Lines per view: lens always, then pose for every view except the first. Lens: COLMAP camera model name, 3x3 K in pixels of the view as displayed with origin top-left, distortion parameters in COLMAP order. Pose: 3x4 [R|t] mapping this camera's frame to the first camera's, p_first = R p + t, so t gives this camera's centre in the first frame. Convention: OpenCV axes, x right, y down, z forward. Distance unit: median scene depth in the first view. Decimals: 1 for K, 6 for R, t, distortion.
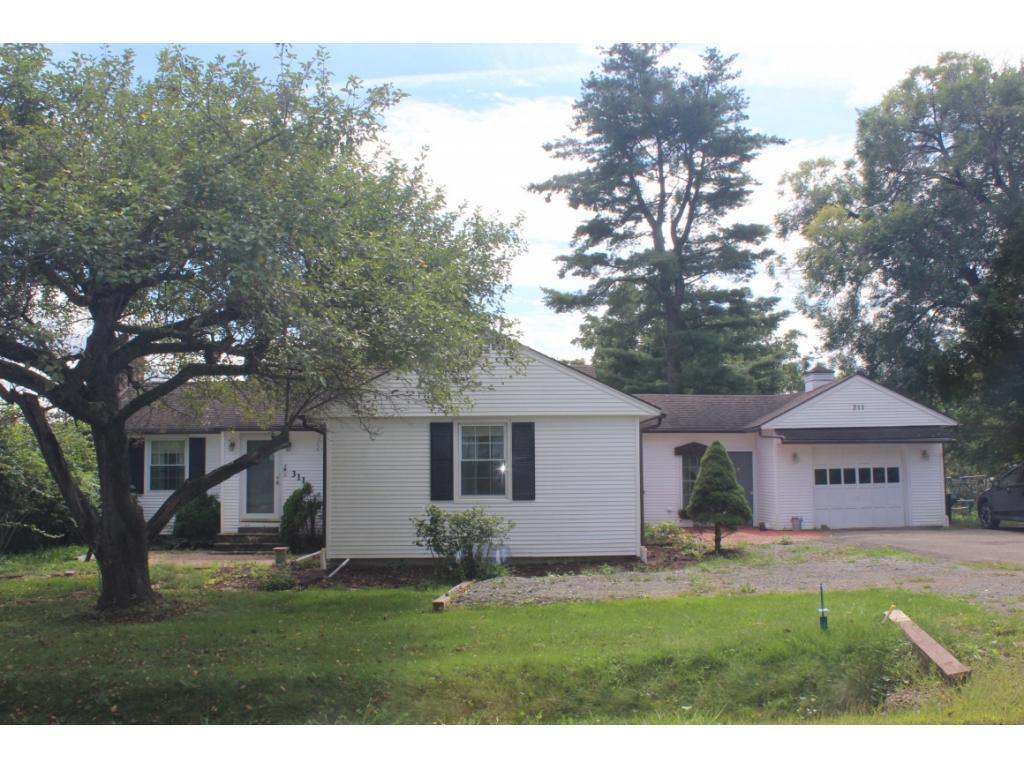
lens RADIAL K [[1006.1, 0, 514.8], [0, 1006.1, 379.8], [0, 0, 1]] dist [-0.085718, 0.000000]
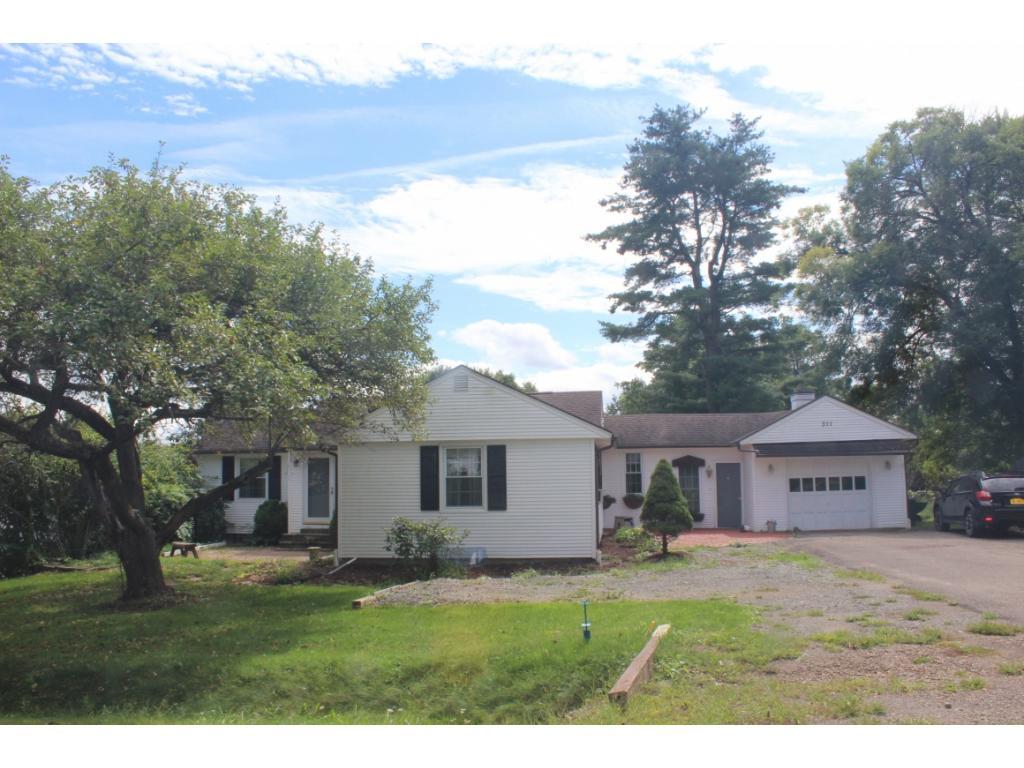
lens RADIAL K [[844.3, 0, 515.0], [0, 844.3, 391.5], [0, 0, 1]] dist [-0.151988, 0.111875]
pose [[0.991414, -0.018022, -0.129512, 0.111418], [0.017389, 0.999831, -0.006017, -0.010082], [0.129599, 0.003713, 0.991560, 0.011132]]
